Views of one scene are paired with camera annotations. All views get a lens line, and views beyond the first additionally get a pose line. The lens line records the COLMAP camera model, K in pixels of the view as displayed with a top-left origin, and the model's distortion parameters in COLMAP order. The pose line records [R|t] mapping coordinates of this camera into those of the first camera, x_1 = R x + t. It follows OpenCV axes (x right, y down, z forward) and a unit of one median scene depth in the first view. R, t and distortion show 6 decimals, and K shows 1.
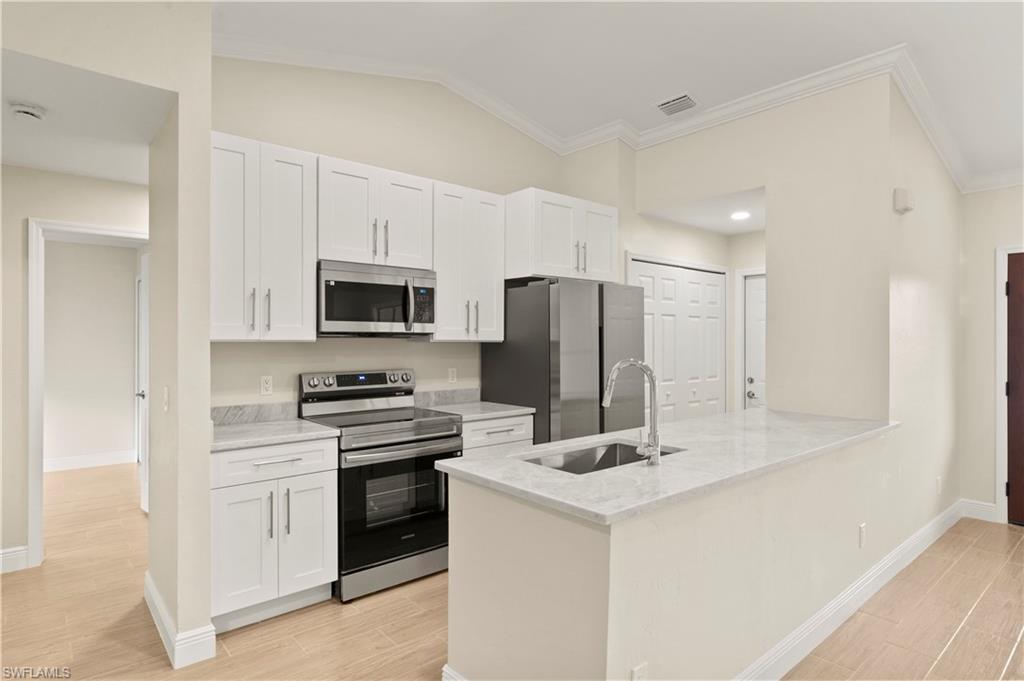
lens RADIAL K [[557.9, 0, 517.6], [0, 557.9, 336.1], [0, 0, 1]] dist [0.000822, 0.000651]
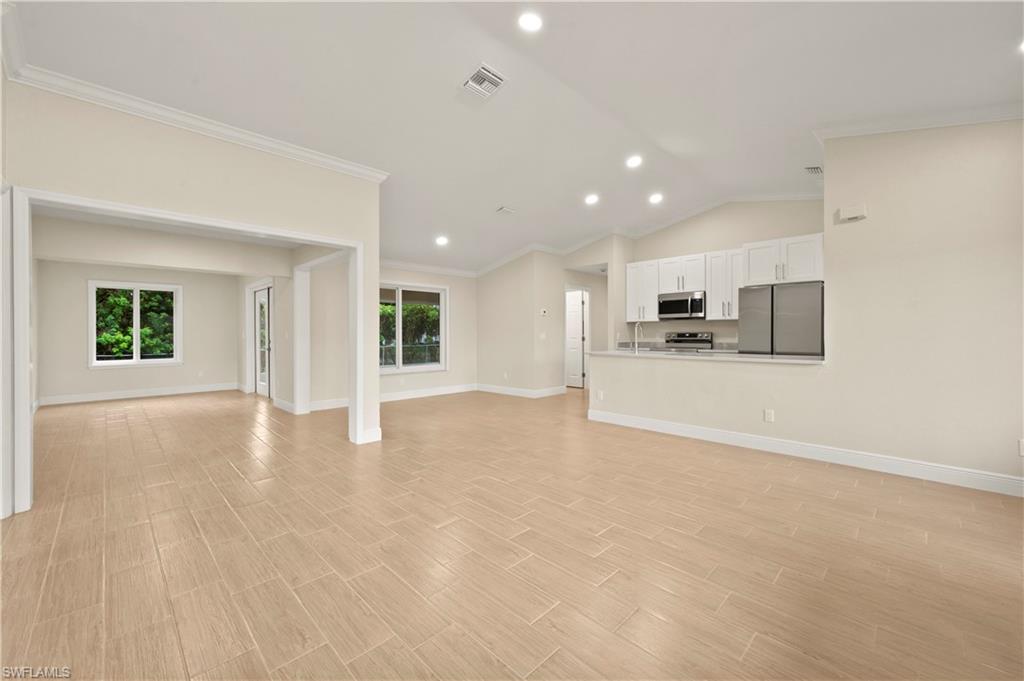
lens RADIAL K [[404.4, 0, 507.2], [0, 404.4, 333.3], [0, 0, 1]] dist [-0.000132, 0.000388]
pose [[0.053890, -0.002577, -0.998544, 1.524380], [0.007122, 0.999972, -0.002197, 0.062965], [0.998521, -0.006994, 0.053907, 0.048002]]
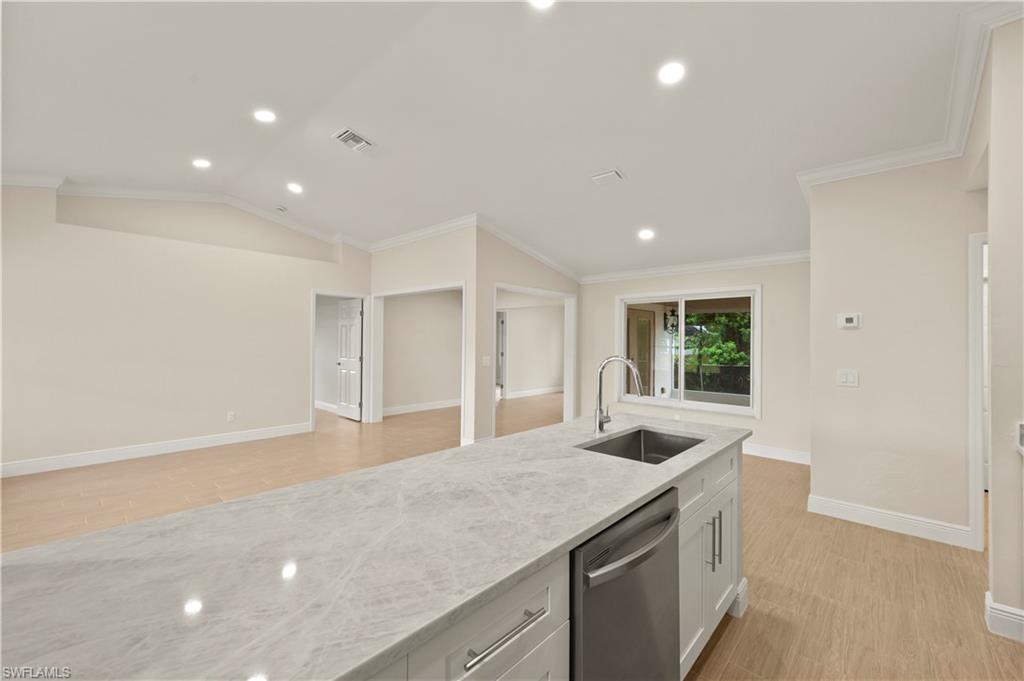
lens RADIAL K [[404.4, 0, 518.2], [0, 404.4, 337.6], [0, 0, 1]] dist [-0.000132, 0.000388]
pose [[-0.992664, -0.012965, -0.120205, 0.310785], [-0.011316, 0.999832, -0.014385, 0.010334], [0.120371, -0.012919, -0.992645, 1.102447]]
